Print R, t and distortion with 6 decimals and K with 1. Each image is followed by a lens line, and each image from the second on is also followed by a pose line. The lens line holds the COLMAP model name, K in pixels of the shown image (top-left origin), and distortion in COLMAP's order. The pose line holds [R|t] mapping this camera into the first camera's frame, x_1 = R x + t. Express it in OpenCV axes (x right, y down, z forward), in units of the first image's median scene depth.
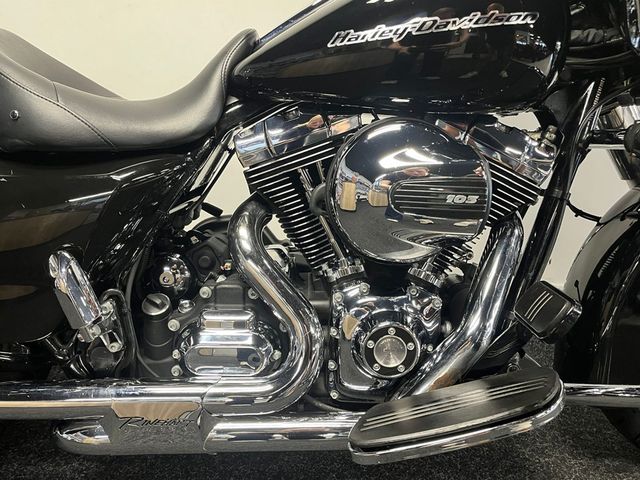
lens RADIAL K [[532.6, 0, 320.0], [0, 532.6, 240.0], [0, 0, 1]] dist [0.038830, -0.010073]
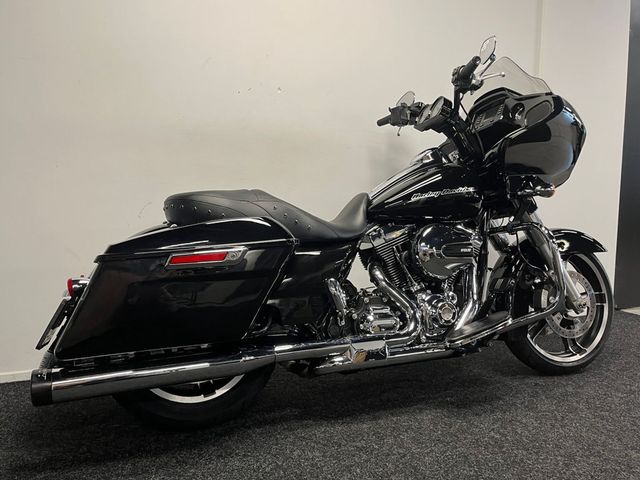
lens RADIAL K [[532.6, 0, 320.0], [0, 532.6, 240.0], [0, 0, 1]] dist [0.038830, -0.010073]
pose [[0.944491, -0.049956, 0.324716, -1.217830], [0.129645, 0.964835, -0.228659, 0.369314], [-0.301874, 0.258064, 0.917755, -1.198389]]
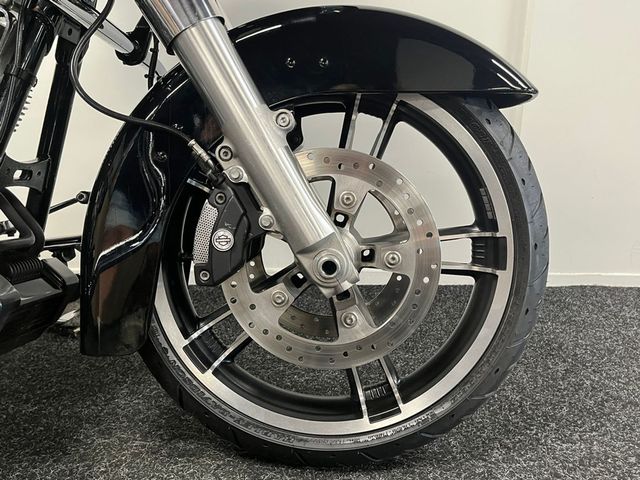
lens RADIAL K [[532.6, 0, 320.0], [0, 532.6, 240.0], [0, 0, 1]] dist [0.038830, -0.010073]
pose [[0.998824, -0.000700, -0.048479, 1.040537], [-0.003882, 0.995531, -0.094355, 0.261774], [0.048328, 0.094432, 0.994358, 0.291165]]
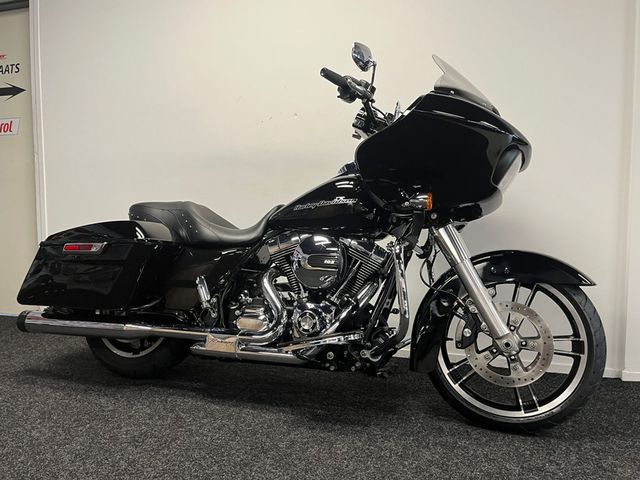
lens RADIAL K [[532.6, 0, 320.0], [0, 532.6, 240.0], [0, 0, 1]] dist [0.038830, -0.010073]
pose [[0.930586, 0.008239, -0.365982, 1.104461], [-0.114786, 0.955895, -0.270349, 0.506564], [0.347613, 0.293593, 0.890488, -1.337828]]
